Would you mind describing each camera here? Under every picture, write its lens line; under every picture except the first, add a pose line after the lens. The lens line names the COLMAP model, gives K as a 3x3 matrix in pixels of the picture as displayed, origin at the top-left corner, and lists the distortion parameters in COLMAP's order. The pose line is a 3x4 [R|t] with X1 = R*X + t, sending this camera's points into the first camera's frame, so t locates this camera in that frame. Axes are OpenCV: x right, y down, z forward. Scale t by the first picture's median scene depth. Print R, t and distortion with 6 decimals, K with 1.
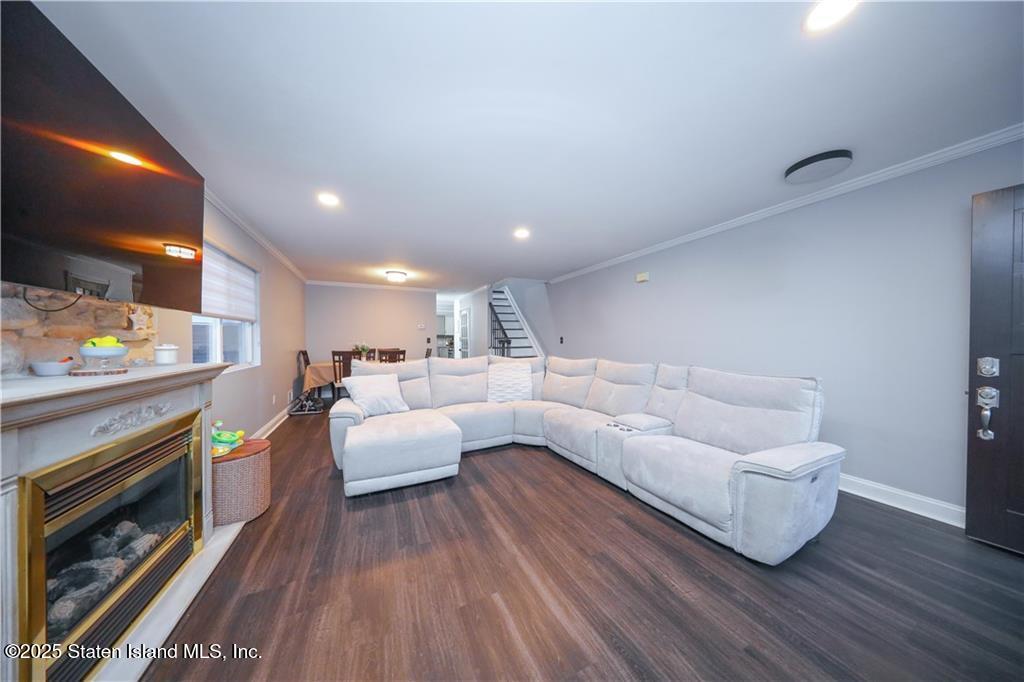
lens RADIAL K [[301.8, 0, 512.4], [0, 301.8, 341.7], [0, 0, 1]] dist [0.000613, 0.000105]
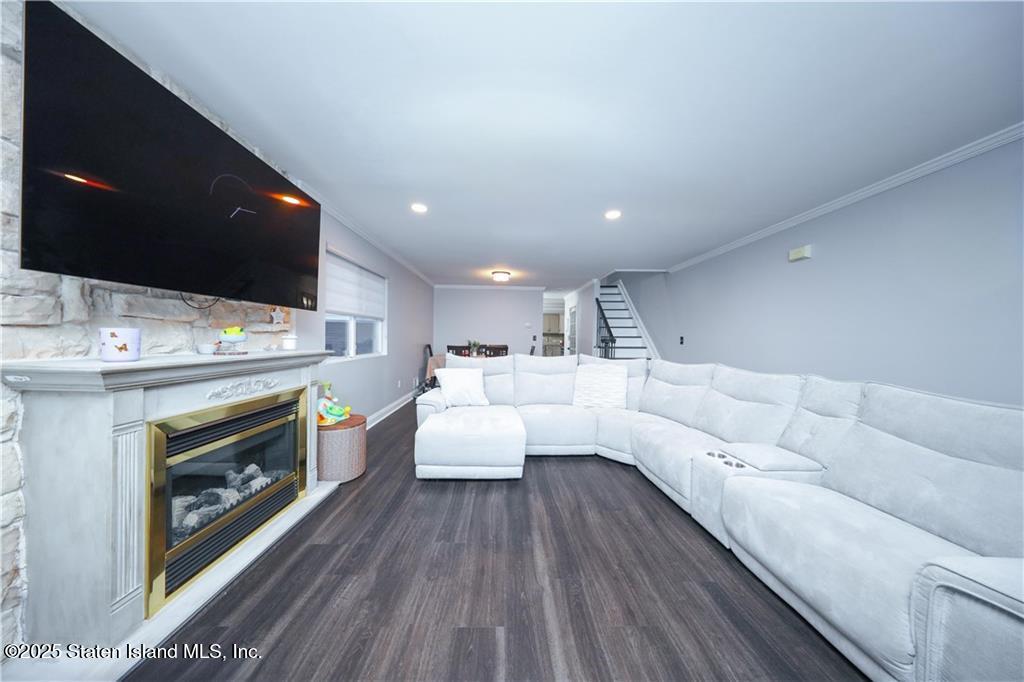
lens RADIAL K [[301.8, 0, 510.3], [0, 301.8, 341.8], [0, 0, 1]] dist [0.000613, 0.000105]
pose [[0.914063, 0.022857, -0.404927, 0.203279], [-0.021421, 0.999738, 0.008076, 0.006582], [0.405006, 0.001292, 0.914313, 0.149356]]
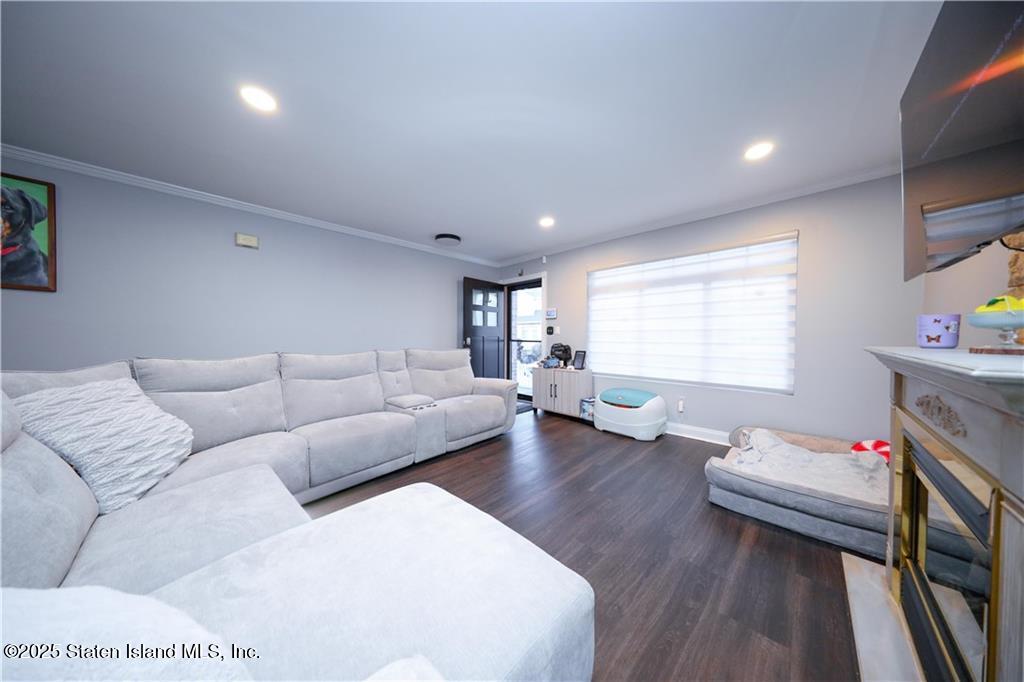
lens RADIAL K [[301.8, 0, 510.1], [0, 301.8, 339.1], [0, 0, 1]] dist [0.000613, 0.000105]
pose [[-0.338317, -0.005734, 0.941015, -0.923426], [0.002368, 0.999973, 0.006944, 0.038606], [-0.941029, 0.004577, -0.338294, 1.289475]]
